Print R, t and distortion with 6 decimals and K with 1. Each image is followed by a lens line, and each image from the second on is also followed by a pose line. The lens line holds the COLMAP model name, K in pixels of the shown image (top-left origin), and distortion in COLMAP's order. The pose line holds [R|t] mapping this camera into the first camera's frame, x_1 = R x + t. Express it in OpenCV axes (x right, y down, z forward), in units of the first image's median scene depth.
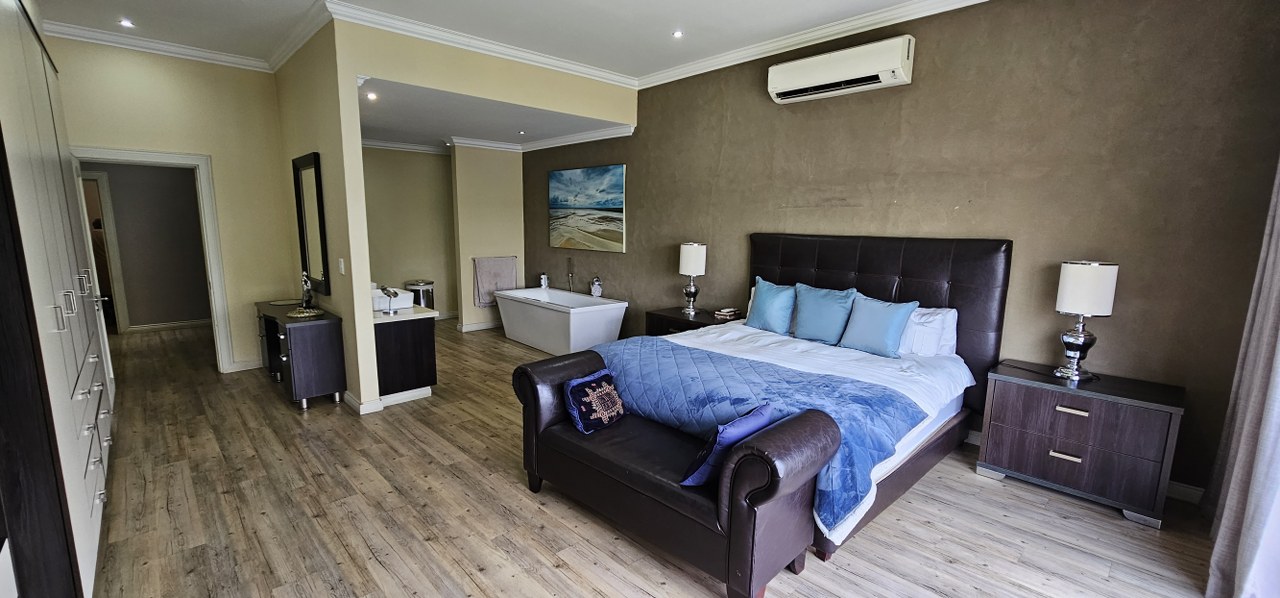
lens RADIAL K [[525.8, 0, 632.3], [0, 525.8, 306.9], [0, 0, 1]] dist [-0.002661, 0.004627]
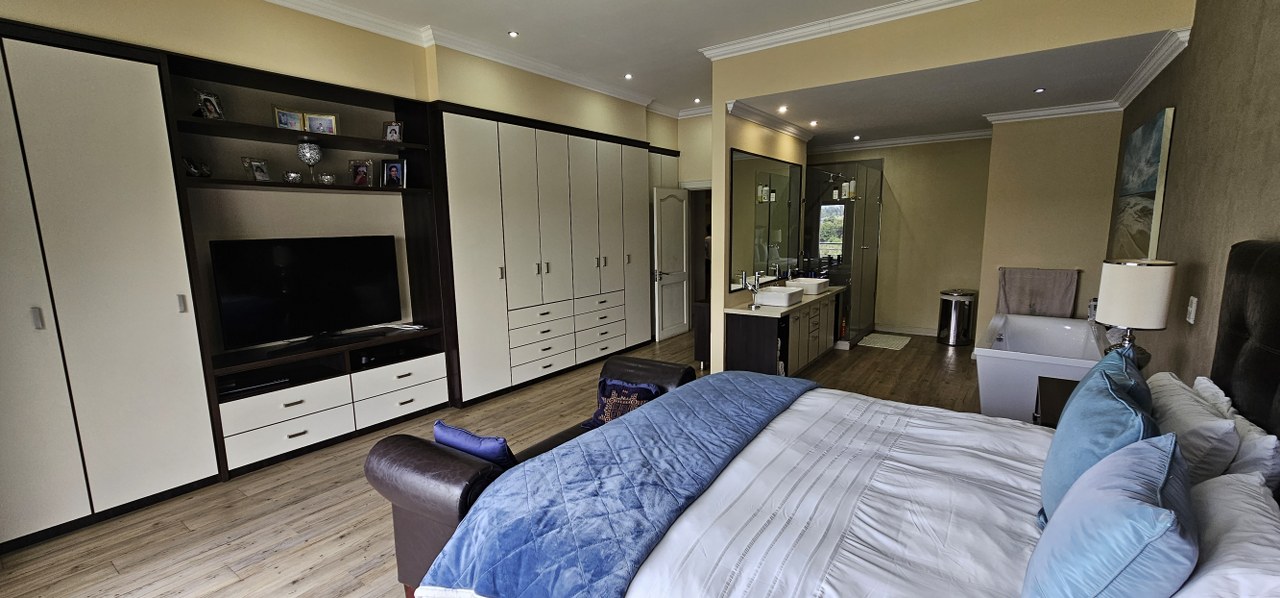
lens RADIAL K [[525.8, 0, 632.3], [0, 525.8, 306.9], [0, 0, 1]] dist [-0.002661, 0.004627]
pose [[0.183062, 0.139677, -0.973128, 0.402235], [-0.138583, 0.983638, 0.115115, -0.057205], [0.973285, 0.113786, 0.199424, 0.373094]]
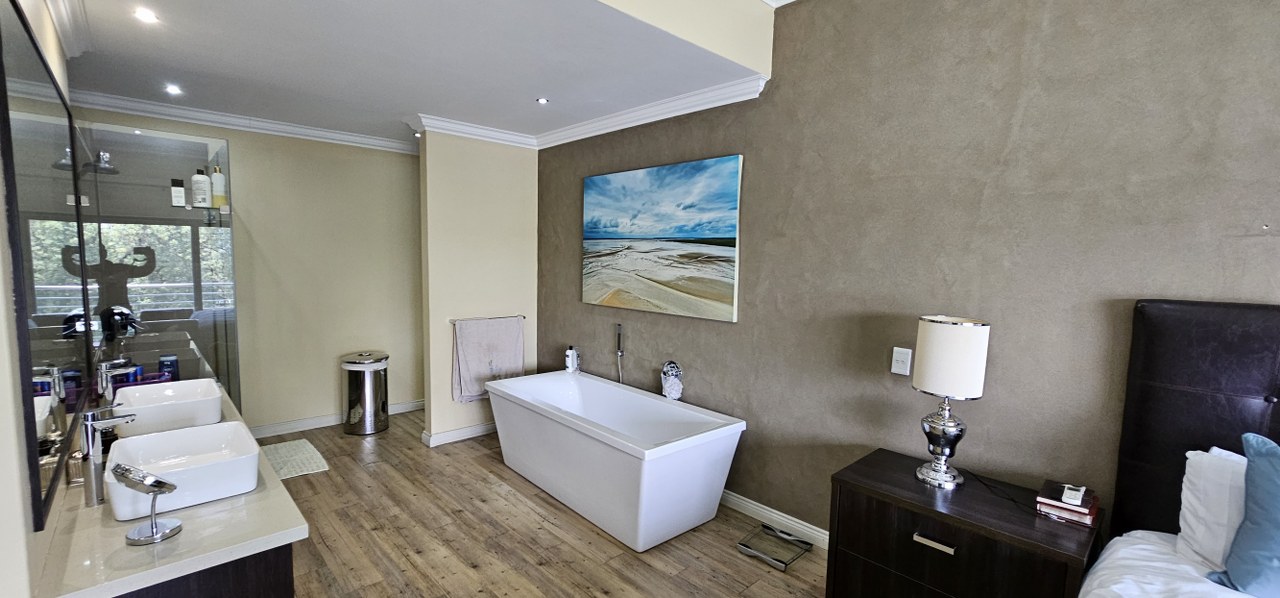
lens RADIAL K [[525.8, 0, 632.3], [0, 525.8, 306.9], [0, 0, 1]] dist [-0.002661, 0.004627]
pose [[0.999959, 0.008928, -0.001616, -0.112836], [-0.009016, 0.997734, -0.066682, -0.080515], [0.001017, 0.066694, 0.997773, 0.464079]]
